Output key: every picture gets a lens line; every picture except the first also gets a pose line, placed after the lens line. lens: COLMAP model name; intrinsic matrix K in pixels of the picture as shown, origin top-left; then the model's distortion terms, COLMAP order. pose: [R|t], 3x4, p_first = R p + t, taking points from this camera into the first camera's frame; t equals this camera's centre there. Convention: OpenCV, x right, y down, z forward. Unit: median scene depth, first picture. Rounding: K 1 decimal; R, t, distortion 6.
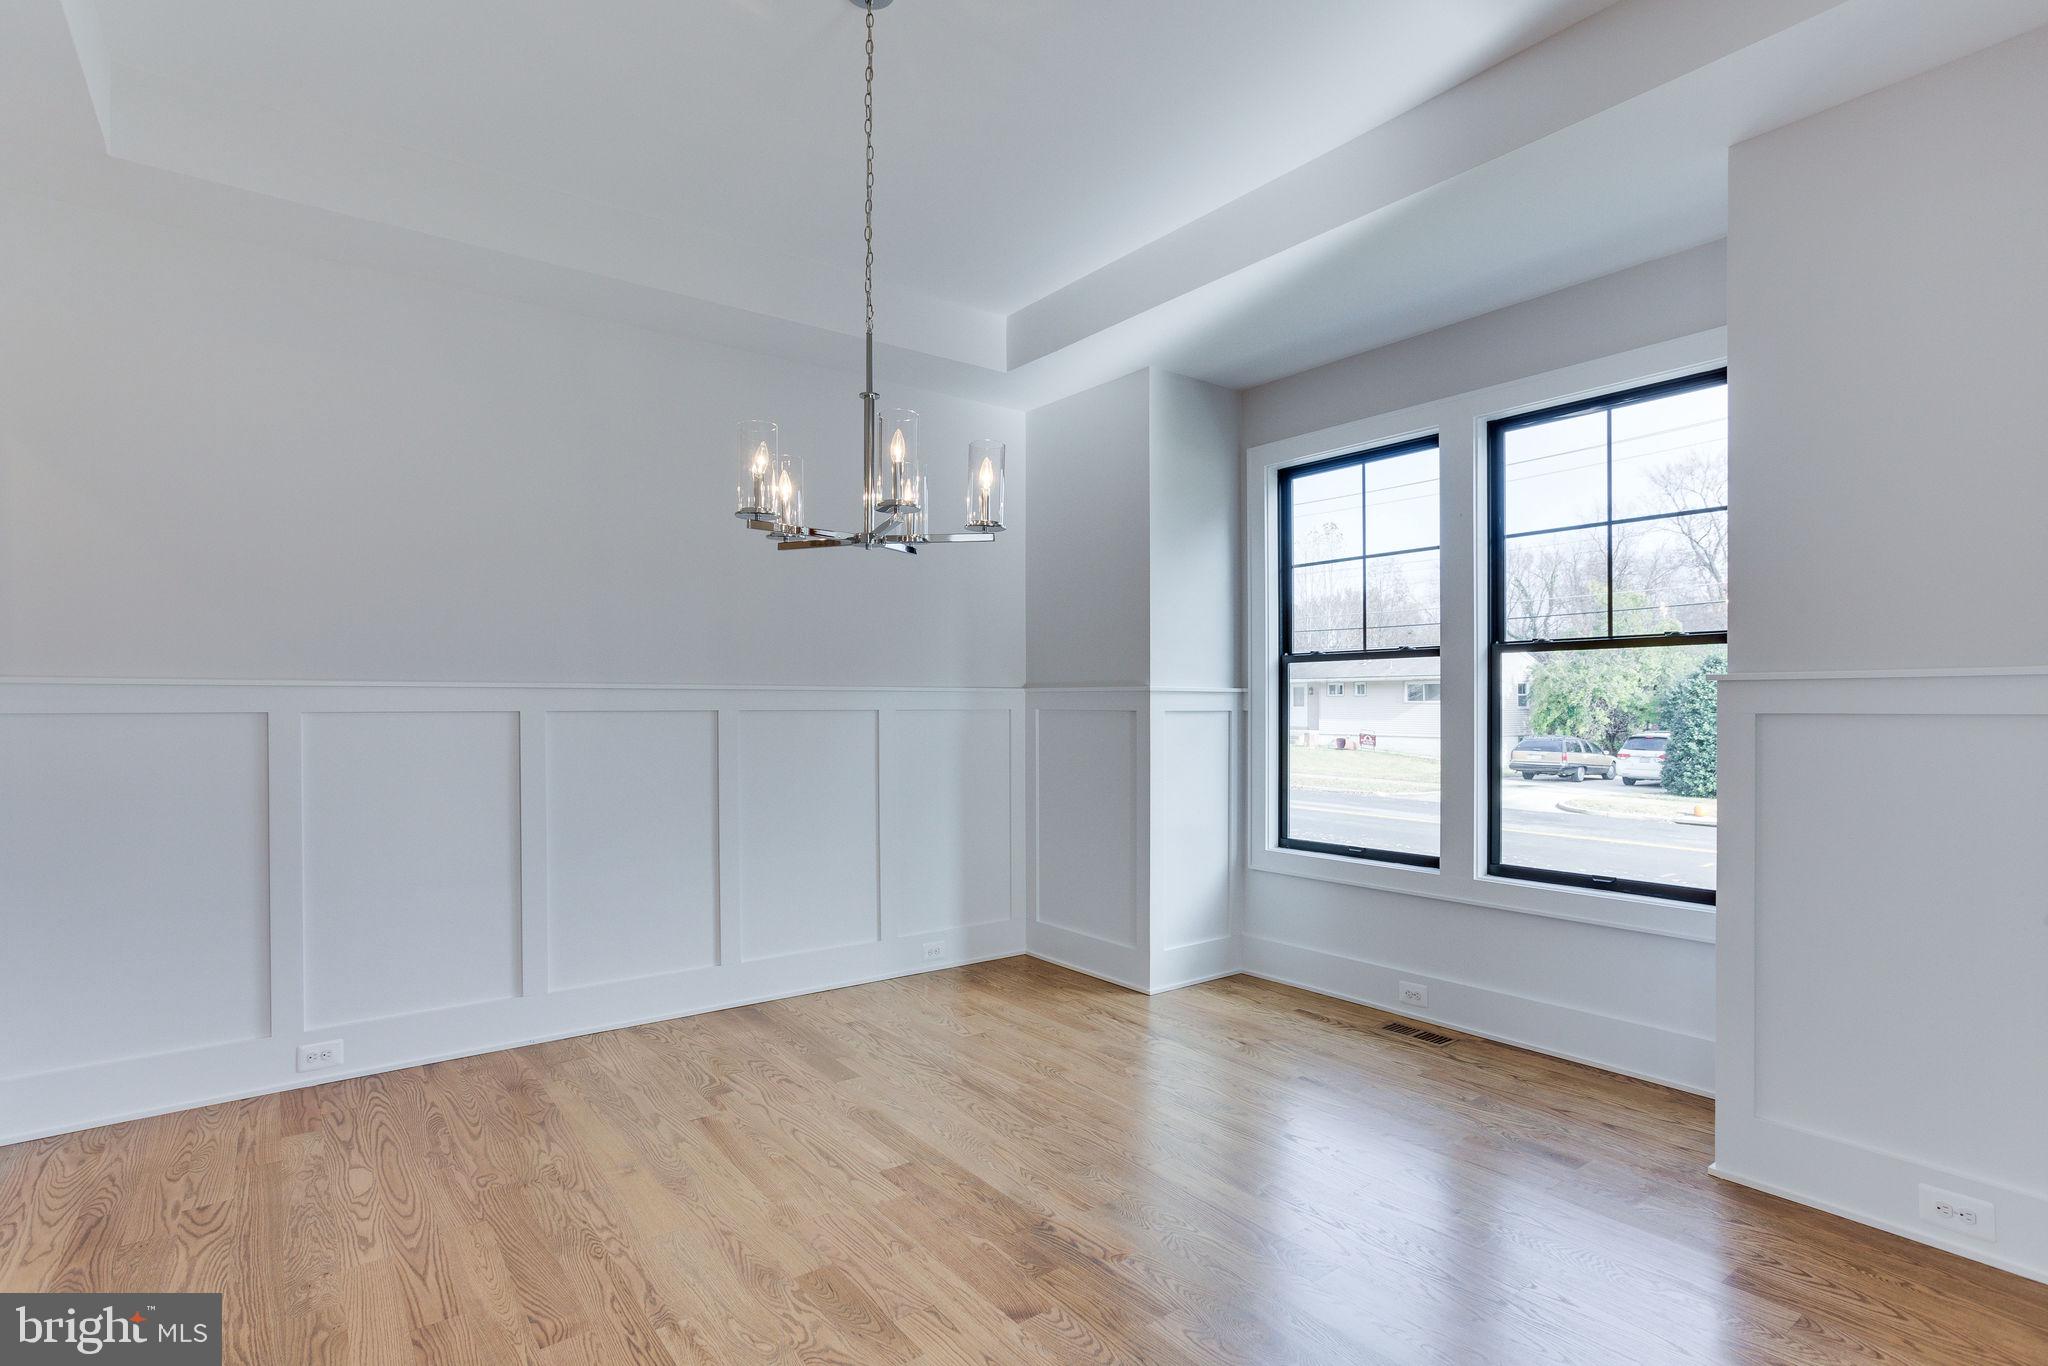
lens RADIAL K [[1005.8, 0, 1032.1], [0, 1005.8, 703.2], [0, 0, 1]] dist [-0.053412, 0.031500]
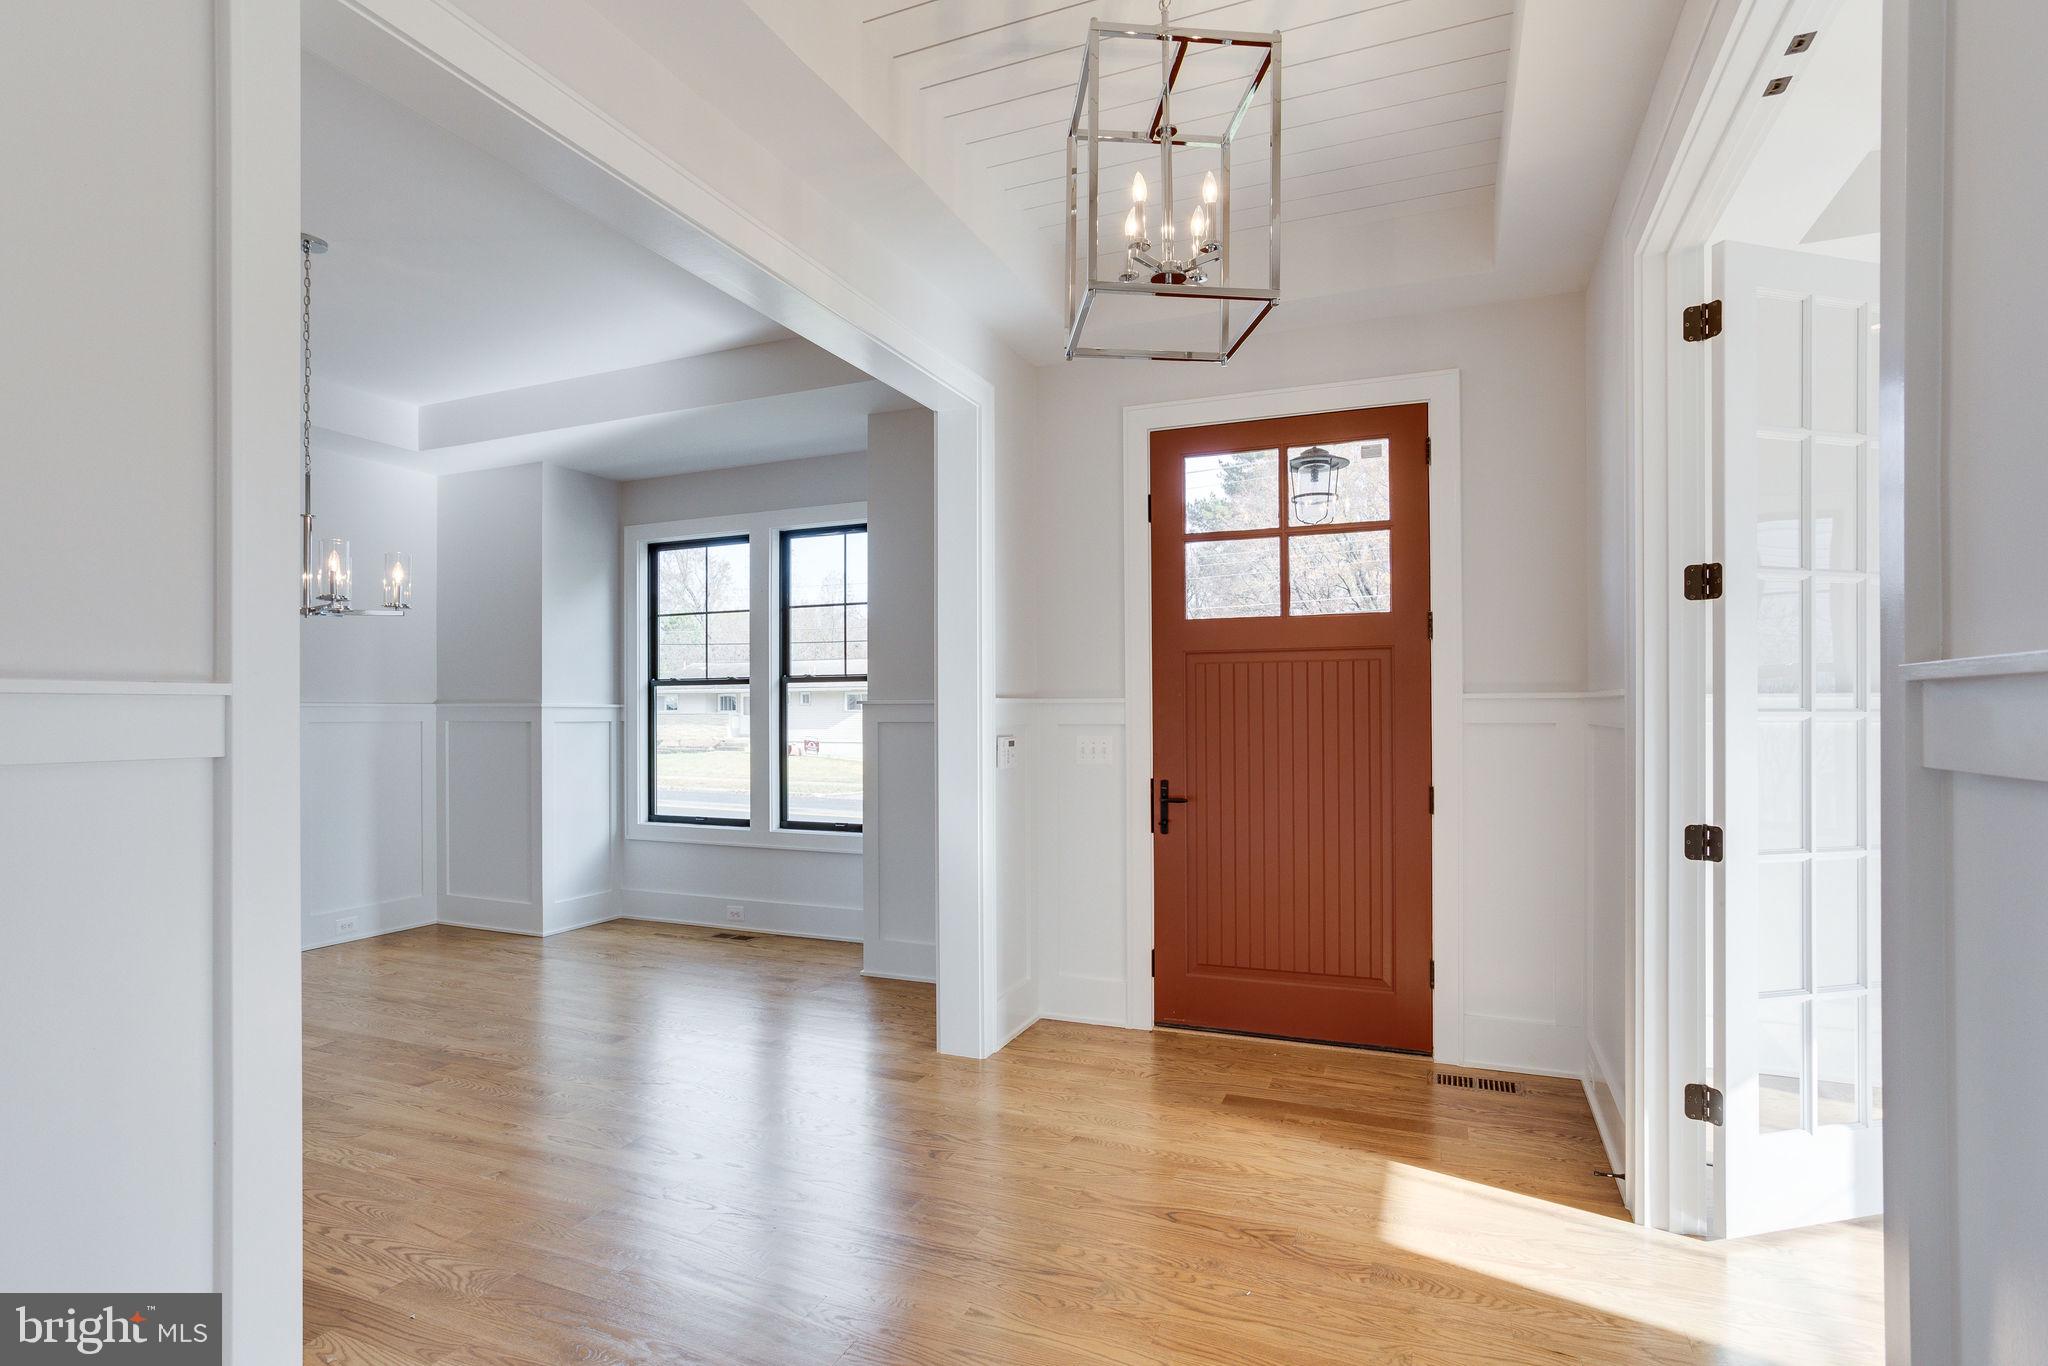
lens RADIAL K [[1005.8, 0, 1032.1], [0, 1005.8, 703.2], [0, 0, 1]] dist [-0.053412, 0.031500]
pose [[0.866775, 0.001035, 0.498698, 0.025316], [0.003064, 0.999968, -0.007401, -0.005839], [-0.498689, 0.007943, 0.866744, -0.482192]]
